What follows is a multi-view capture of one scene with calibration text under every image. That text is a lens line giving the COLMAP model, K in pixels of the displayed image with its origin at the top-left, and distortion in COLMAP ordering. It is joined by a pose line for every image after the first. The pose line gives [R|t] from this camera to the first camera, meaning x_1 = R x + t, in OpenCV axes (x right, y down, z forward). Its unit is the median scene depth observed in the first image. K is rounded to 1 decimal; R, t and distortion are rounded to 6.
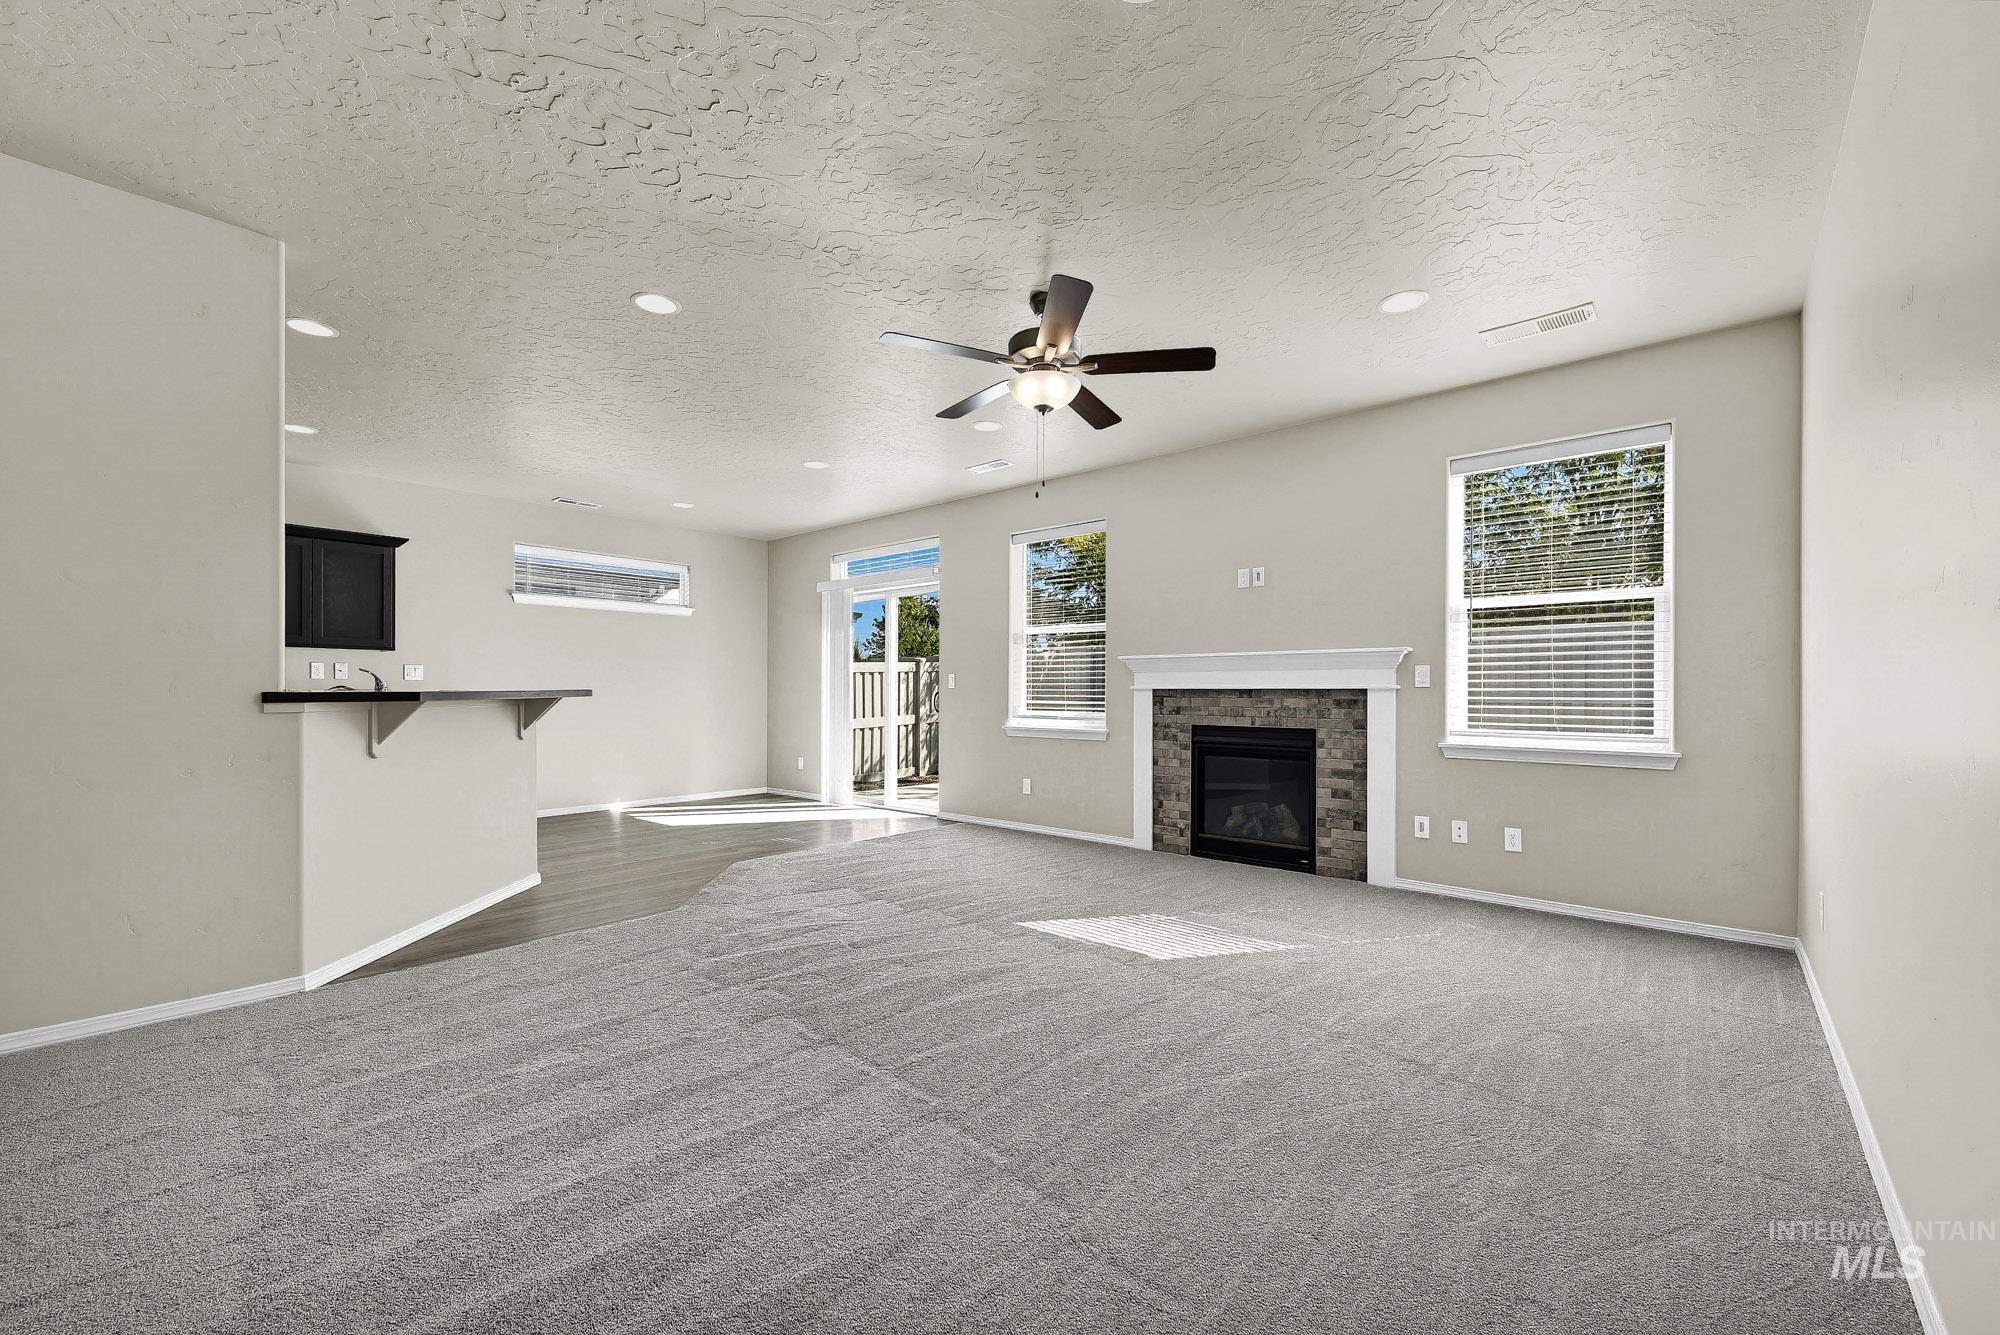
lens RADIAL K [[775.4, 0, 1021.7], [0, 775.4, 691.4], [0, 0, 1]] dist [0.000155, 0.000056]
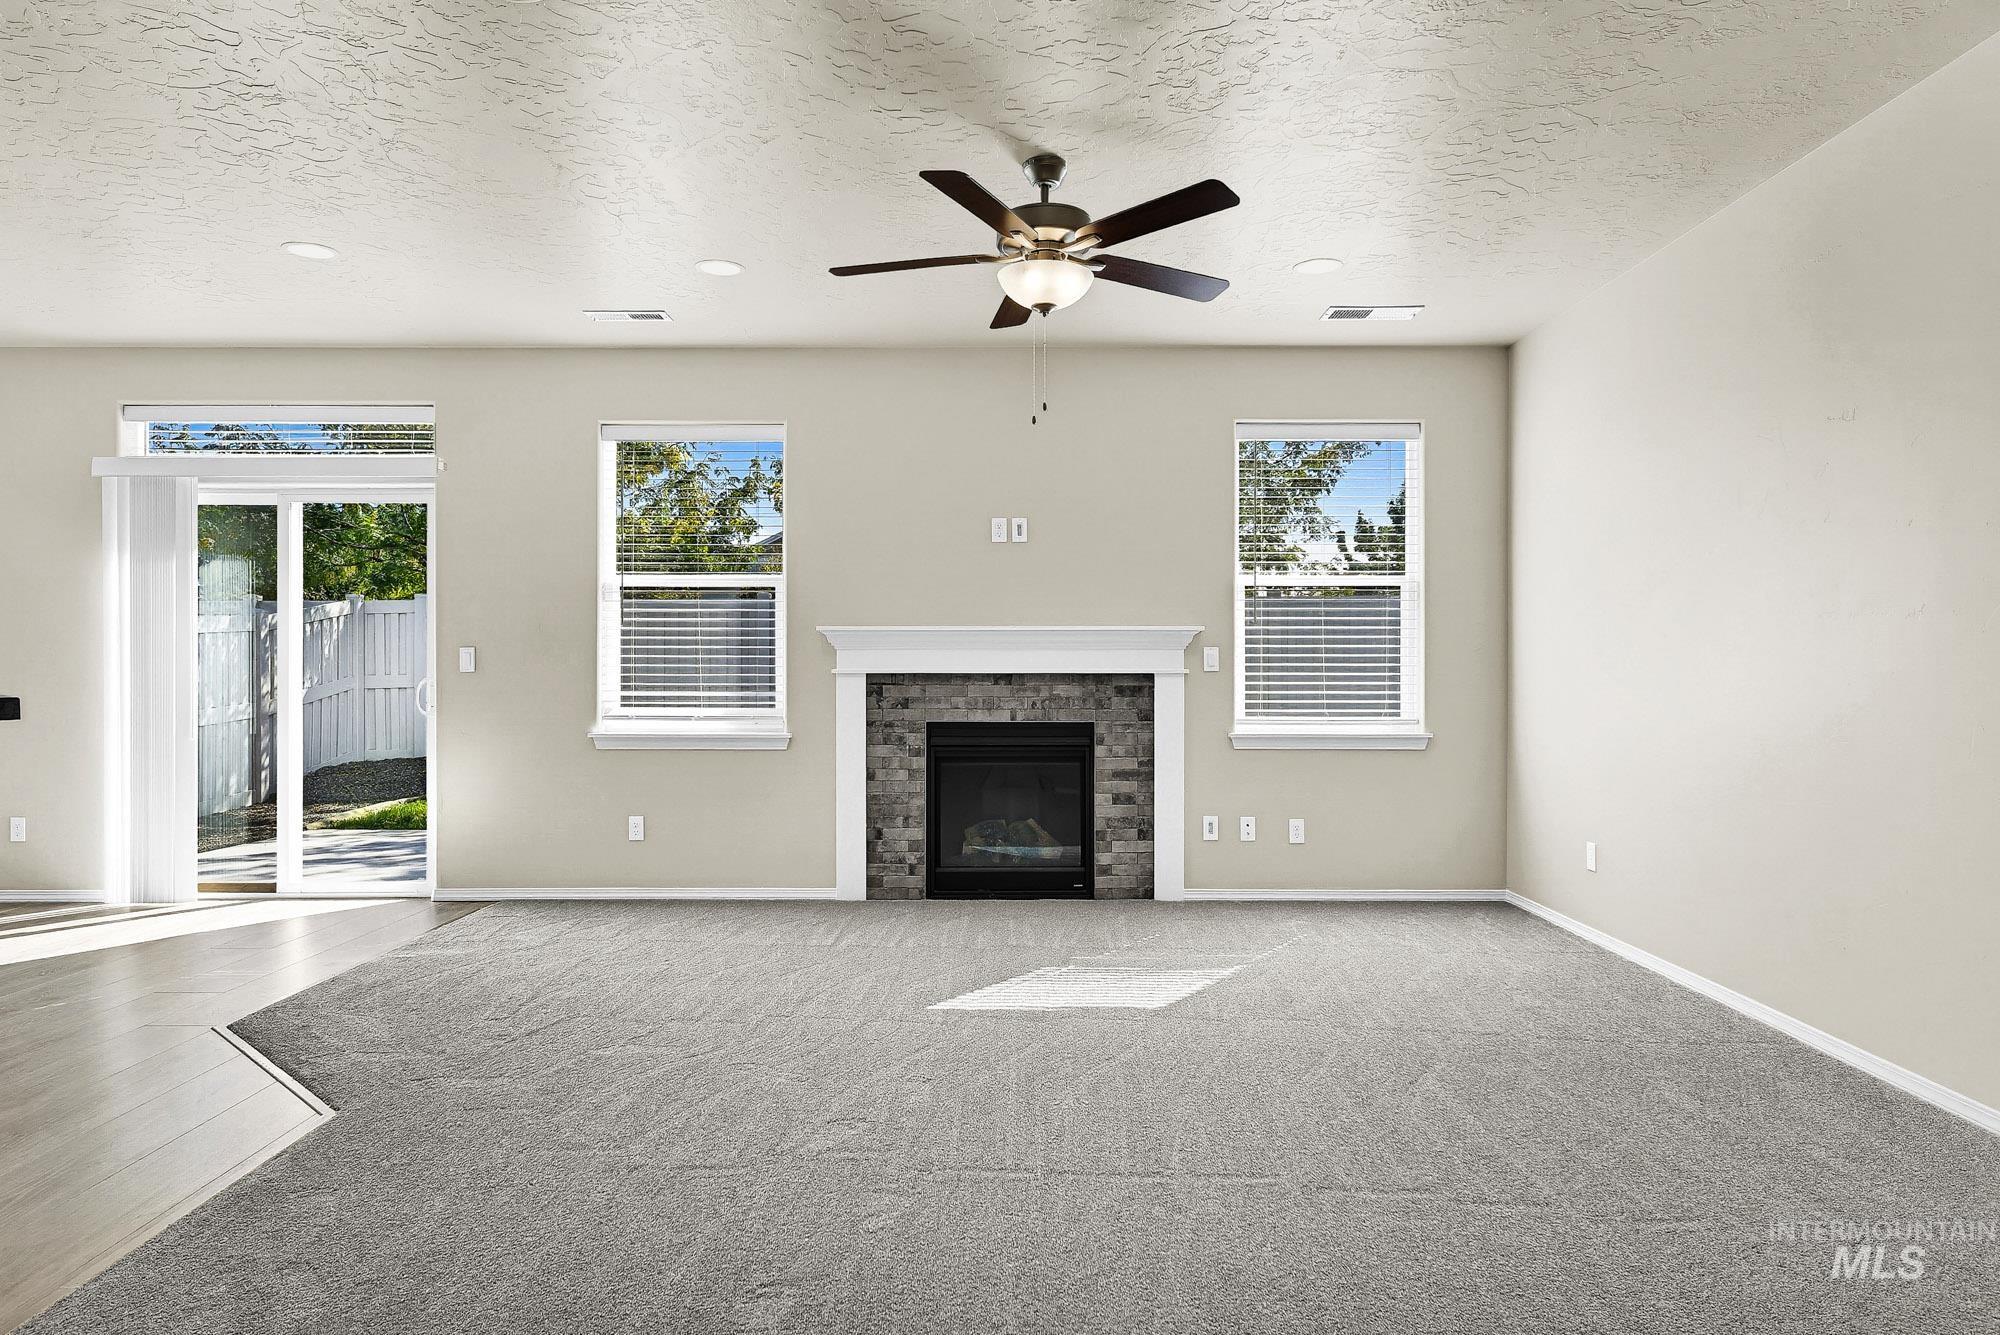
lens RADIAL K [[1192.6, 0, 1000.0], [0, 1192.6, 667.5], [0, 0, 1]] dist [-0.006198, 0.000157]
pose [[0.769635, -0.001556, 0.638482, -0.477511], [0.001932, 0.999998, 0.000108, -0.009397], [-0.638481, 0.001150, 0.769637, 0.085566]]
